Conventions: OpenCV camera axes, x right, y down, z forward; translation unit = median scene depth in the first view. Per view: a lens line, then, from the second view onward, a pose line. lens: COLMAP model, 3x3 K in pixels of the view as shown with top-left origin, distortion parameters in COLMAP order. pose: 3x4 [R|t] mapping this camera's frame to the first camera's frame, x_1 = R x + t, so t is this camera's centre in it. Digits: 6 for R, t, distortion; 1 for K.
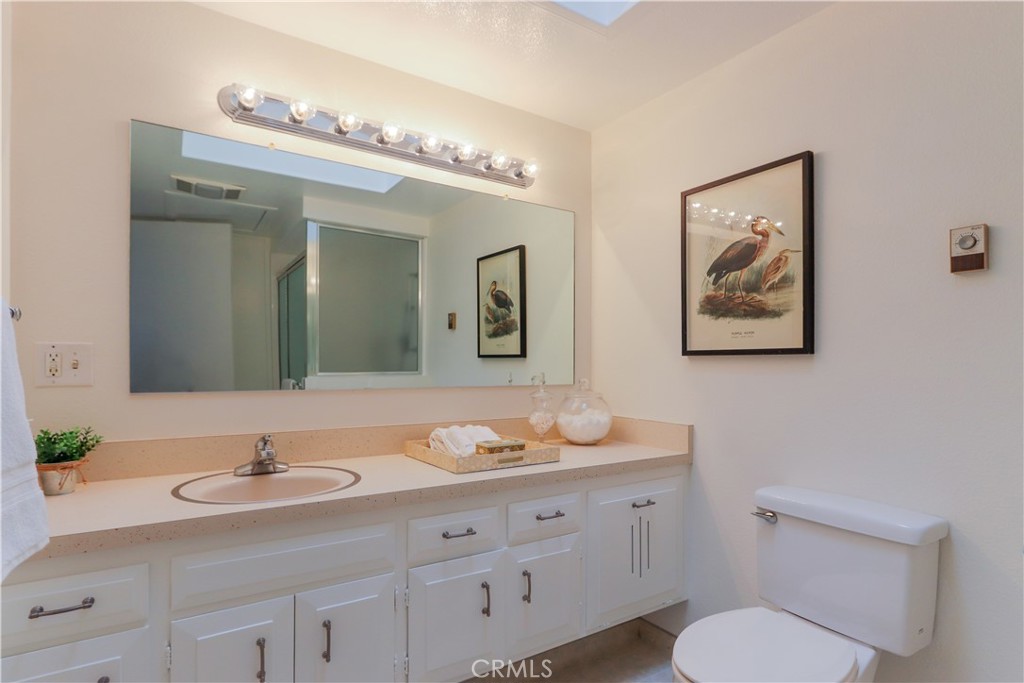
lens RADIAL K [[528.7, 0, 511.5], [0, 528.7, 359.3], [0, 0, 1]] dist [0.000589, 0.000749]
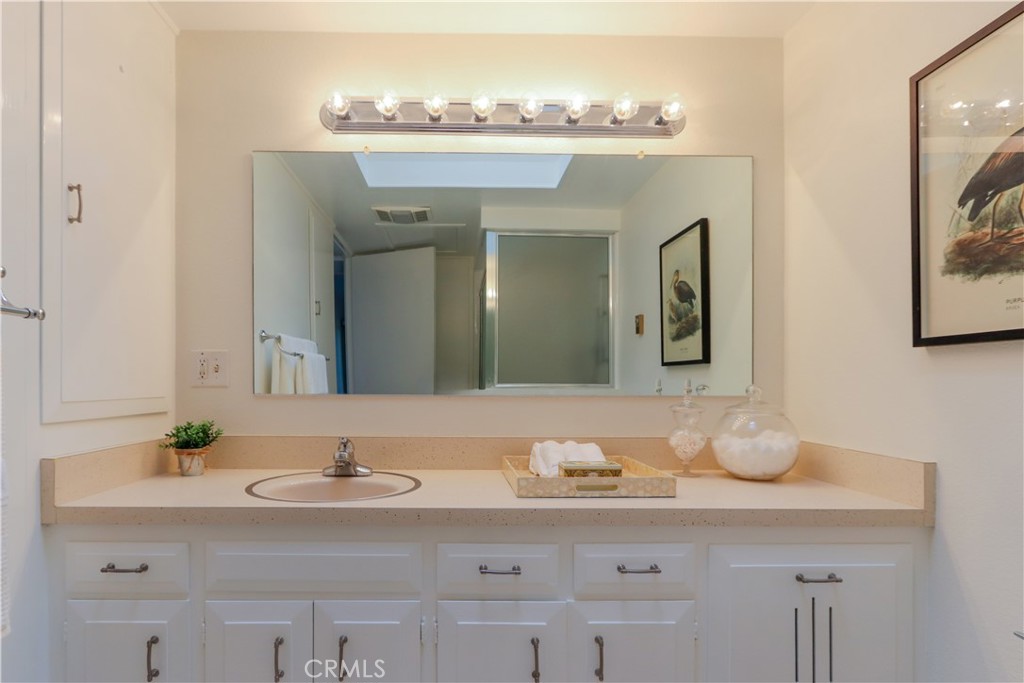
lens RADIAL K [[539.7, 0, 512.1], [0, 539.7, 385.5], [0, 0, 1]] dist [-0.003001, -0.000470]
pose [[0.845448, -0.002812, -0.534051, 0.272758], [0.004985, 0.999984, 0.002627, 0.034539], [0.534035, -0.004884, 0.845448, 0.239241]]
